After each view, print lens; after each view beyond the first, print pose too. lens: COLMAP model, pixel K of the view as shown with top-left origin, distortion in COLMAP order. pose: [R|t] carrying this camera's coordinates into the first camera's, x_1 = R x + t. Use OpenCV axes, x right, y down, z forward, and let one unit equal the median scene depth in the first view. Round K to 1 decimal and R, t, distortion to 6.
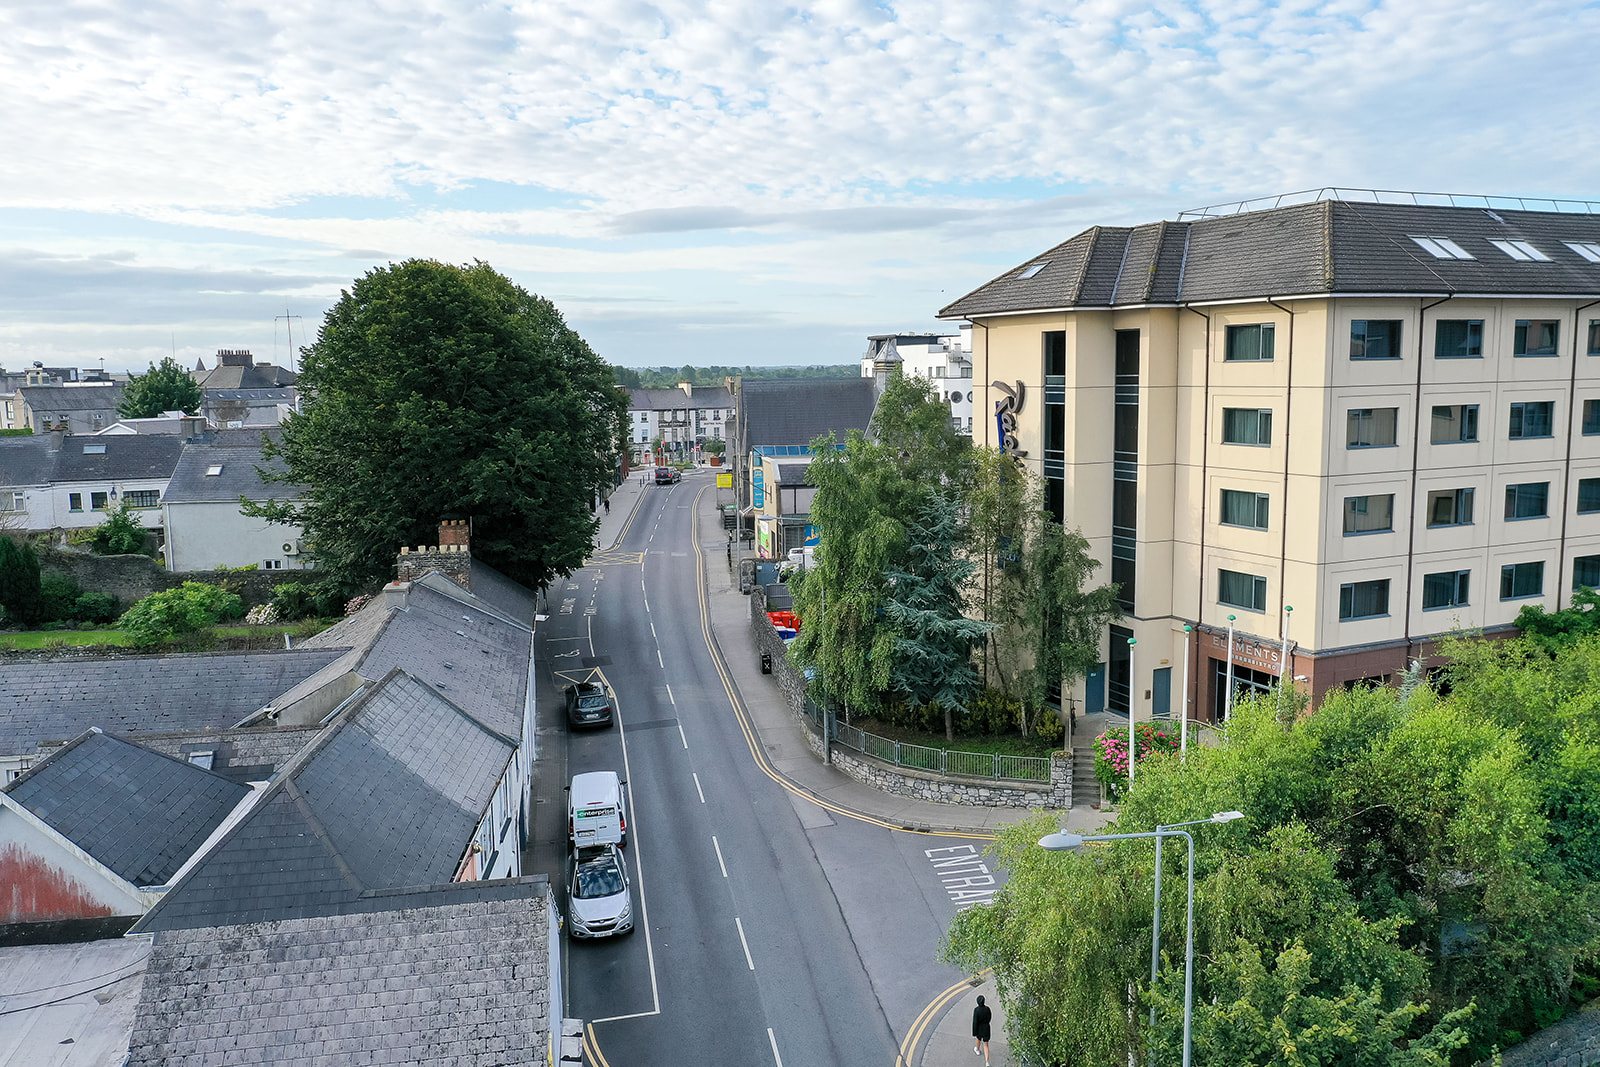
lens RADIAL K [[1221.3, 0, 798.0], [0, 1221.3, 512.2], [0, 0, 1]] dist [0.002347, 0.004686]
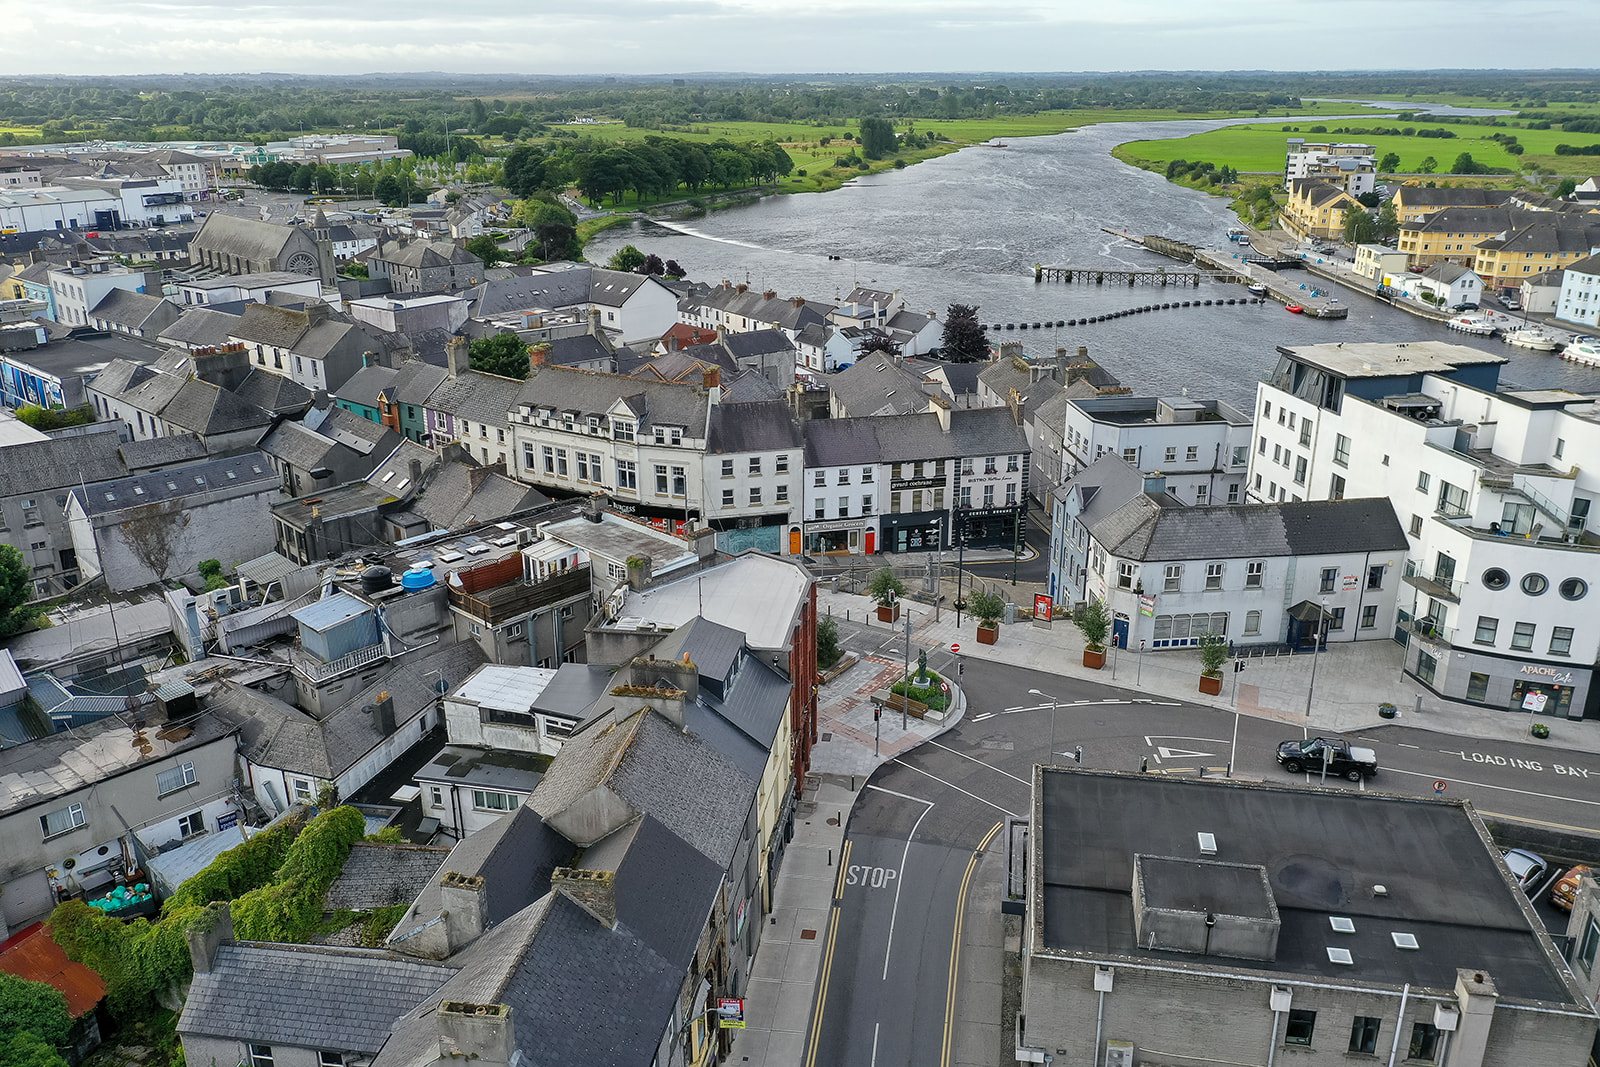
lens RADIAL K [[1251.4, 0, 800.1], [0, 1251.4, 552.3], [0, 0, 1]] dist [0.001906, 0.006430]
pose [[0.979930, 0.077825, -0.183521, -0.042952], [-0.032418, 0.970601, 0.238503, -0.180624], [0.196687, -0.227767, 0.953644, 0.400285]]
